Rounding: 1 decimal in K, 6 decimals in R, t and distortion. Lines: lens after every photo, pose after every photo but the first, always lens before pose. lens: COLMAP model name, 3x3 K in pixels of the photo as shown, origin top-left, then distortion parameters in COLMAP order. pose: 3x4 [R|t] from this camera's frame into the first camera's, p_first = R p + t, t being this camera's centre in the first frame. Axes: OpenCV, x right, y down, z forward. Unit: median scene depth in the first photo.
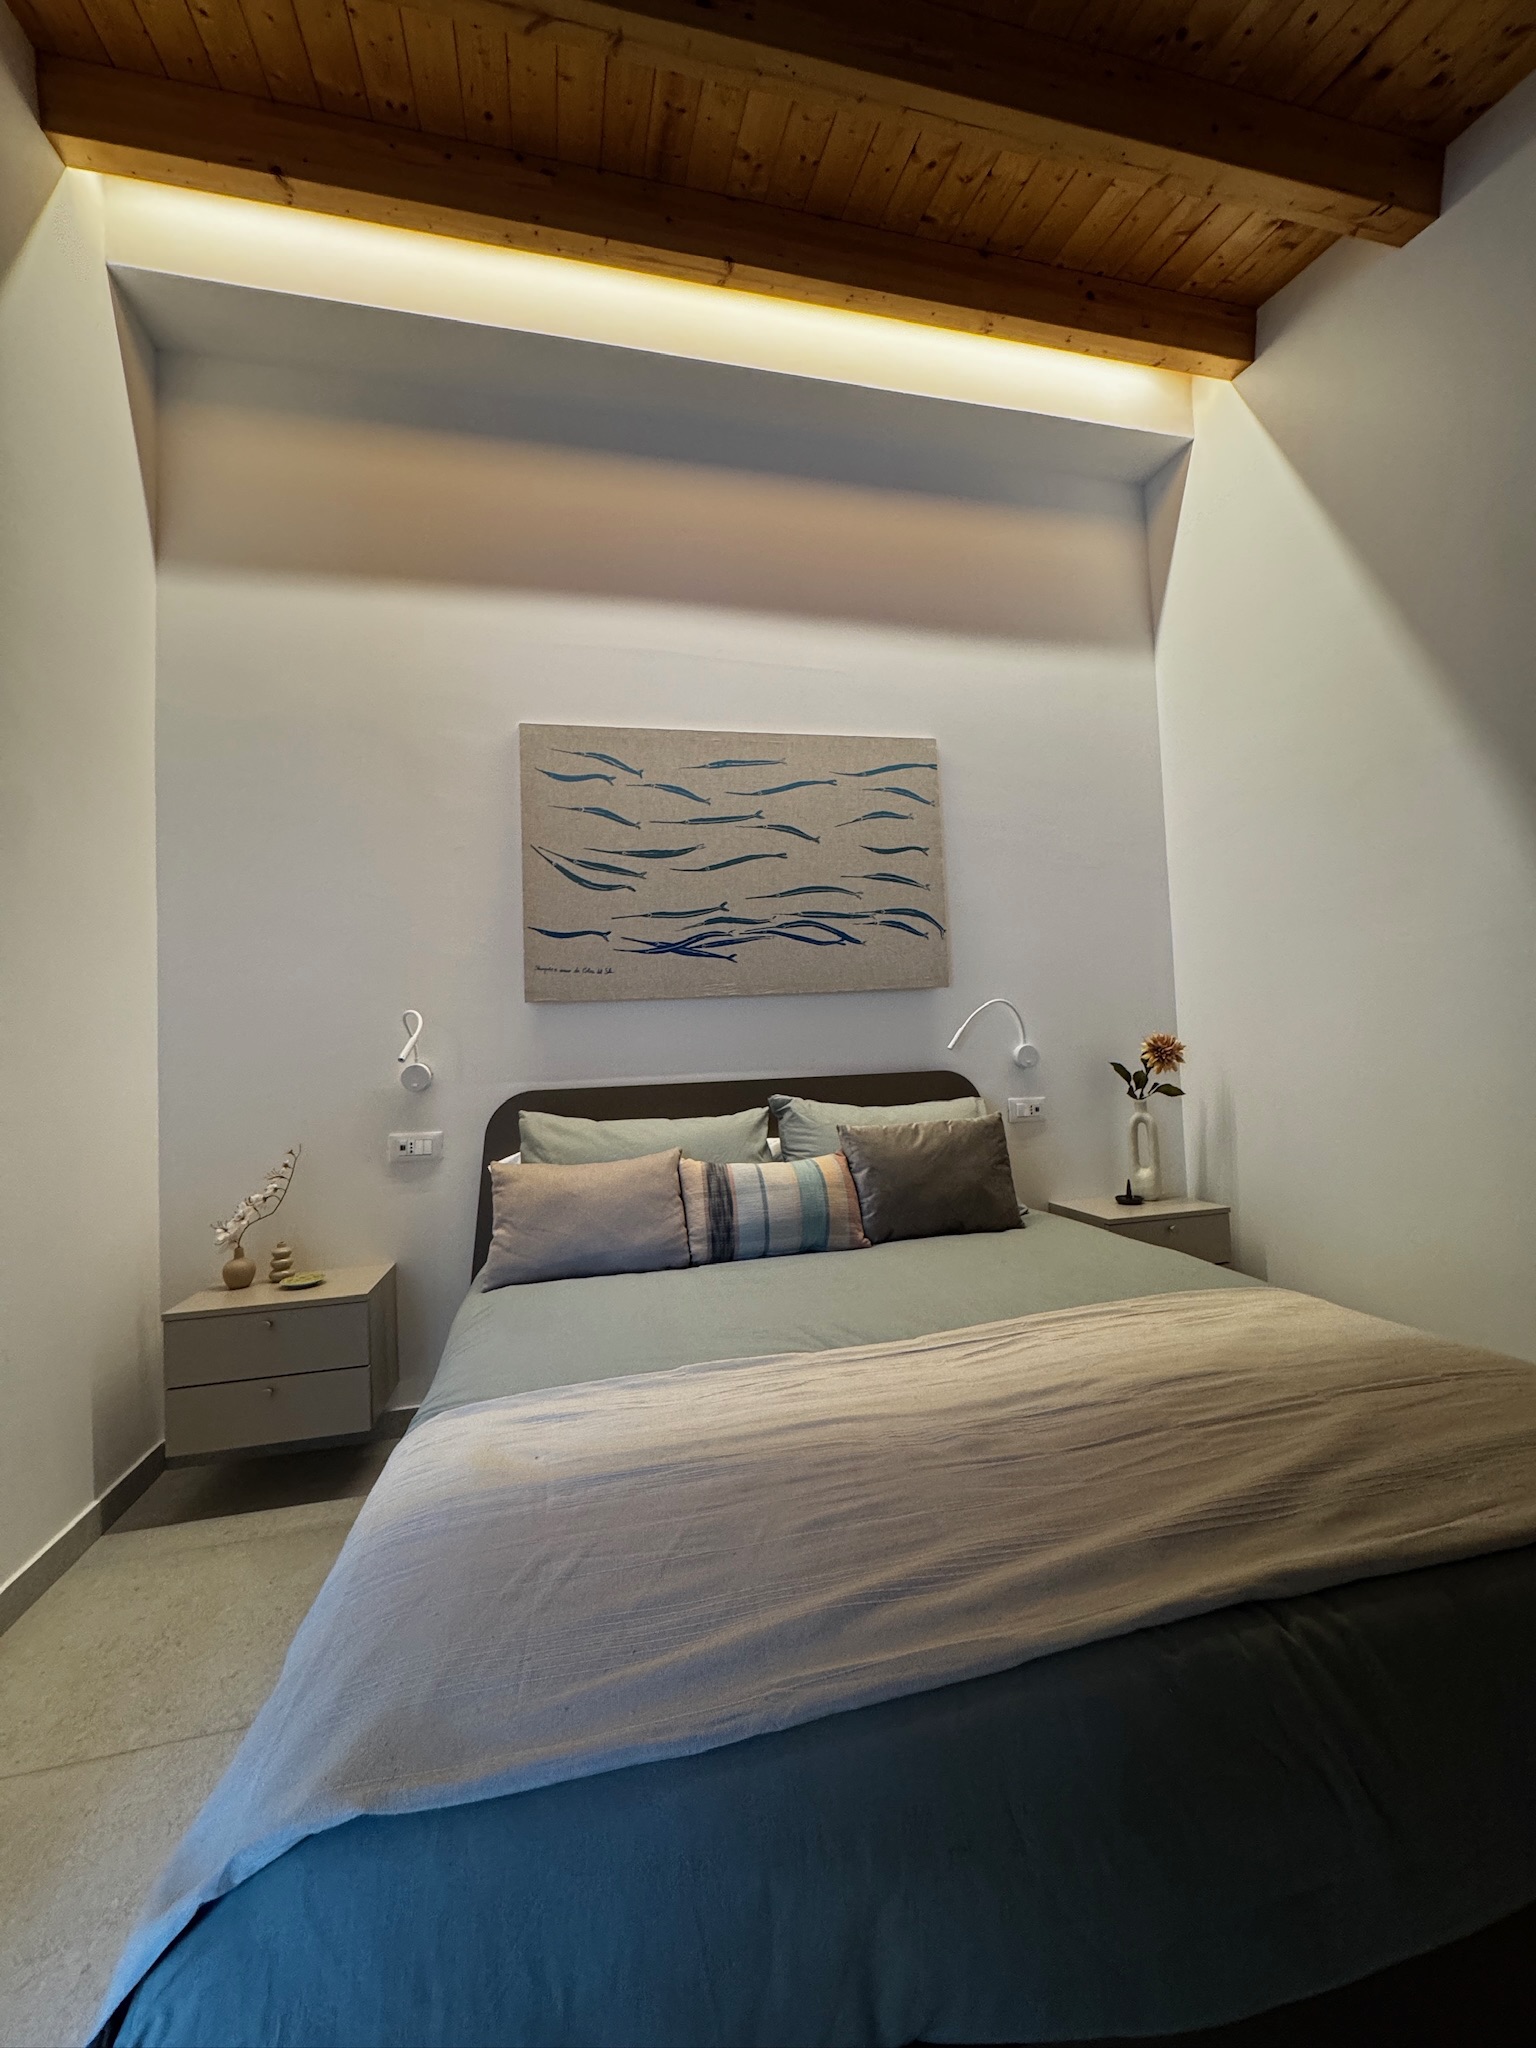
lens RADIAL K [[827.1, 0, 767.4], [0, 827.1, 1024.8], [0, 0, 1]] dist [0.001326, -0.000135]
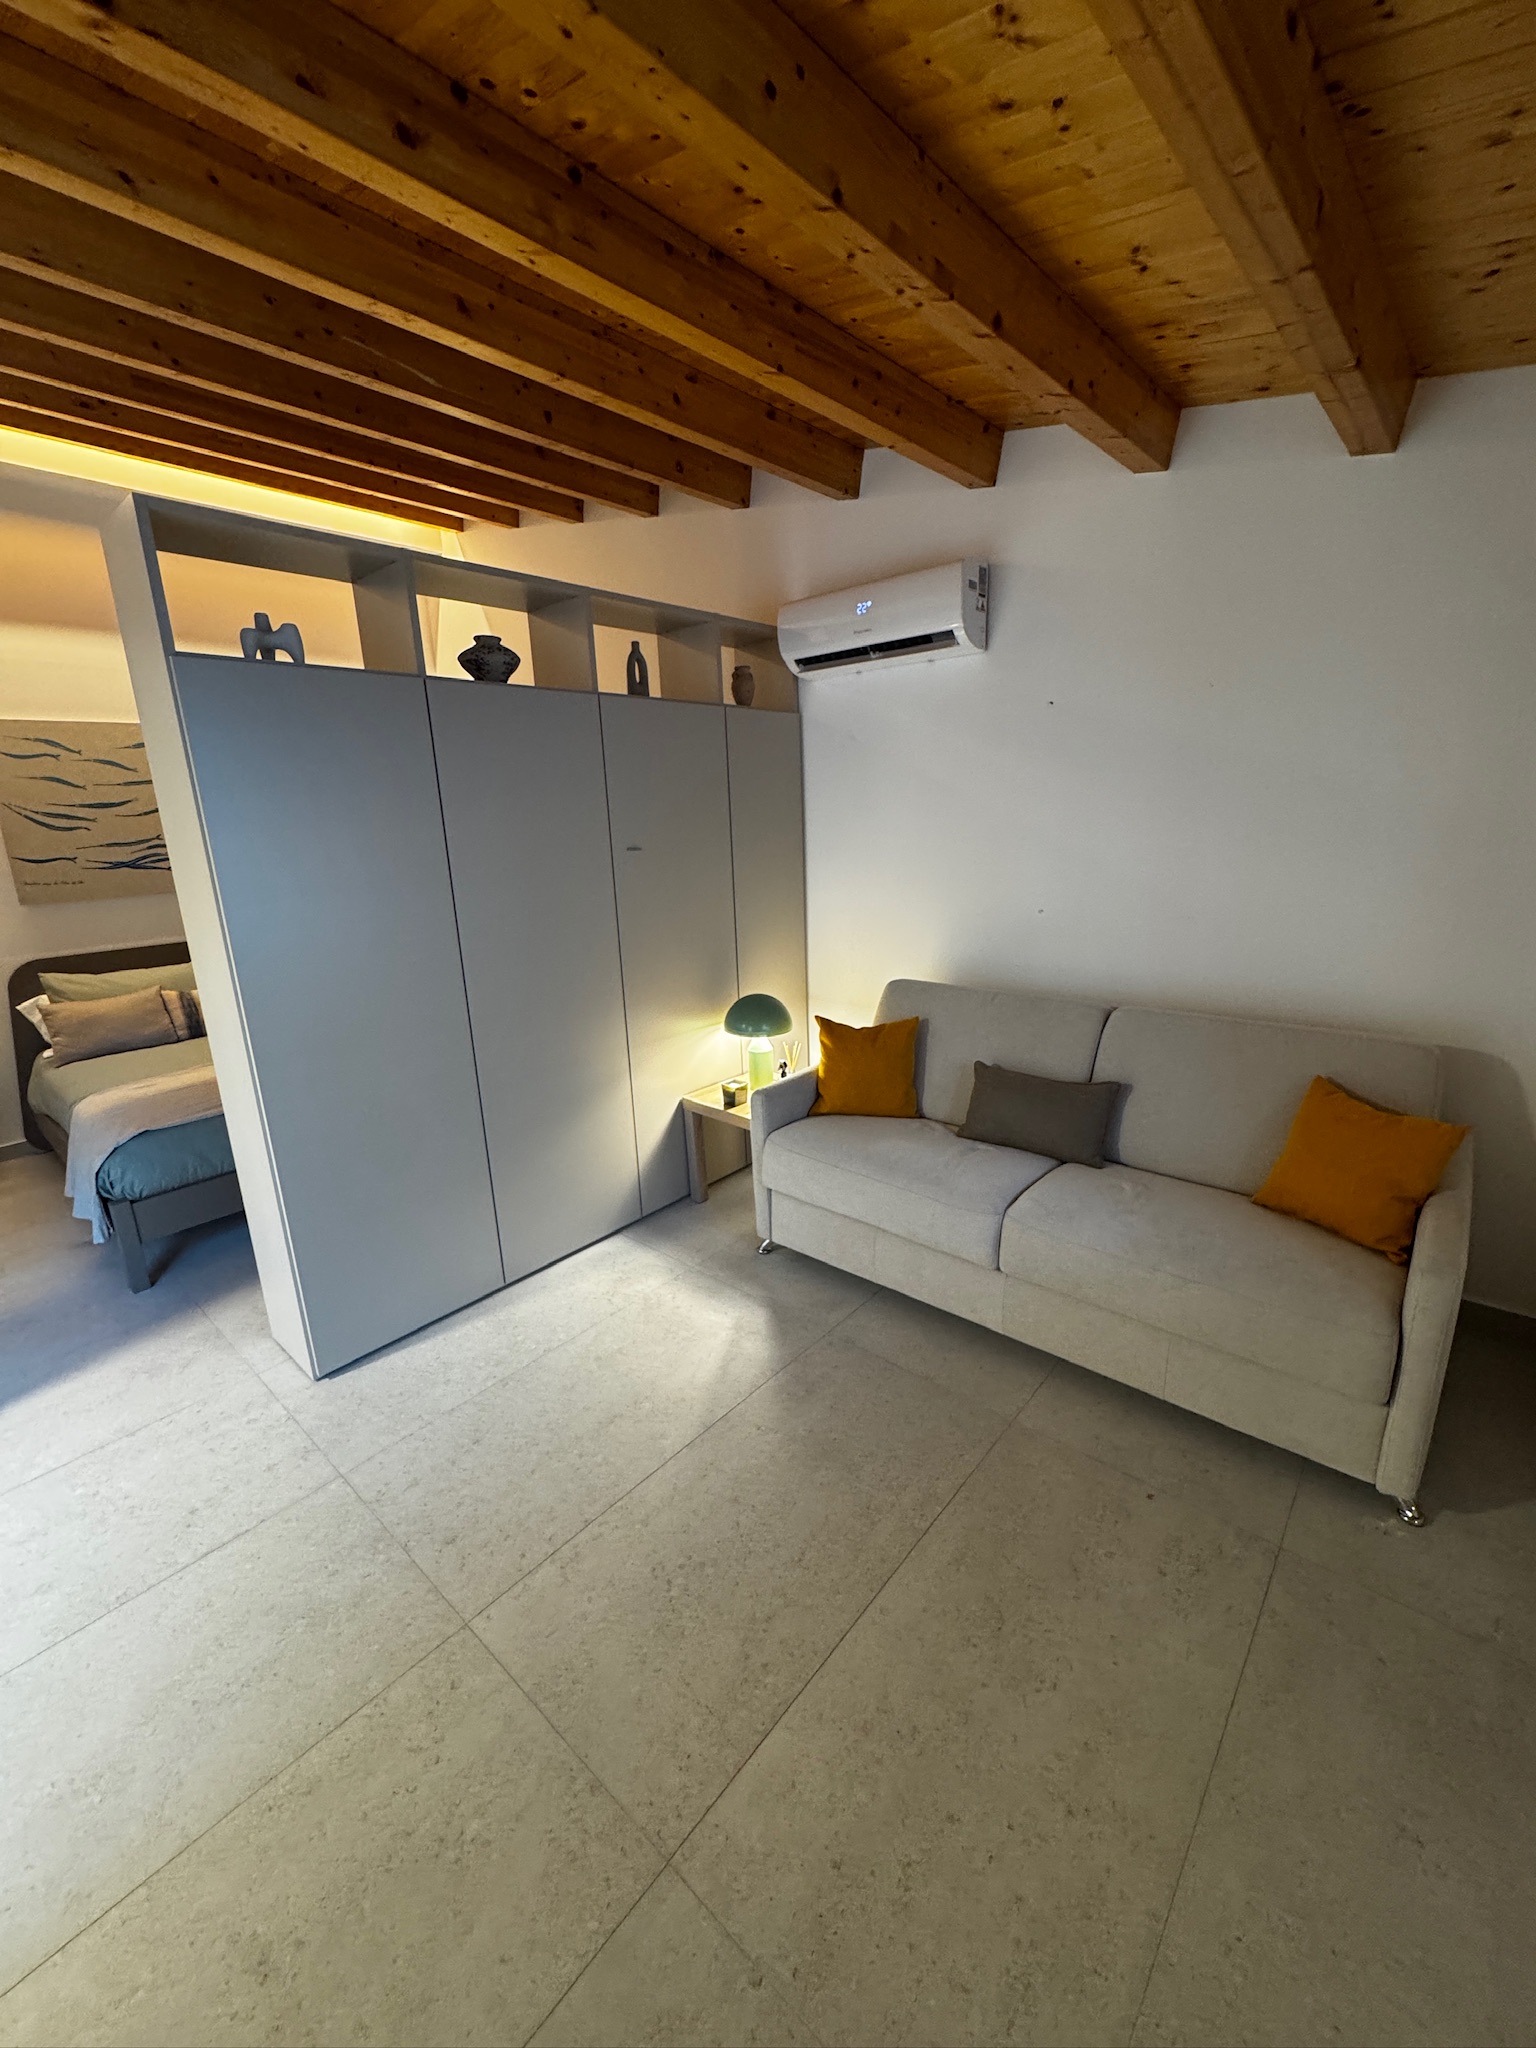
lens RADIAL K [[827.1, 0, 761.7], [0, 827.1, 1021.2], [0, 0, 1]] dist [0.001326, -0.000135]
pose [[0.824869, -0.130239, 0.550117, -0.017270], [-0.013972, 0.968107, 0.250148, -0.230367], [-0.565151, -0.214026, 0.796742, -1.138918]]
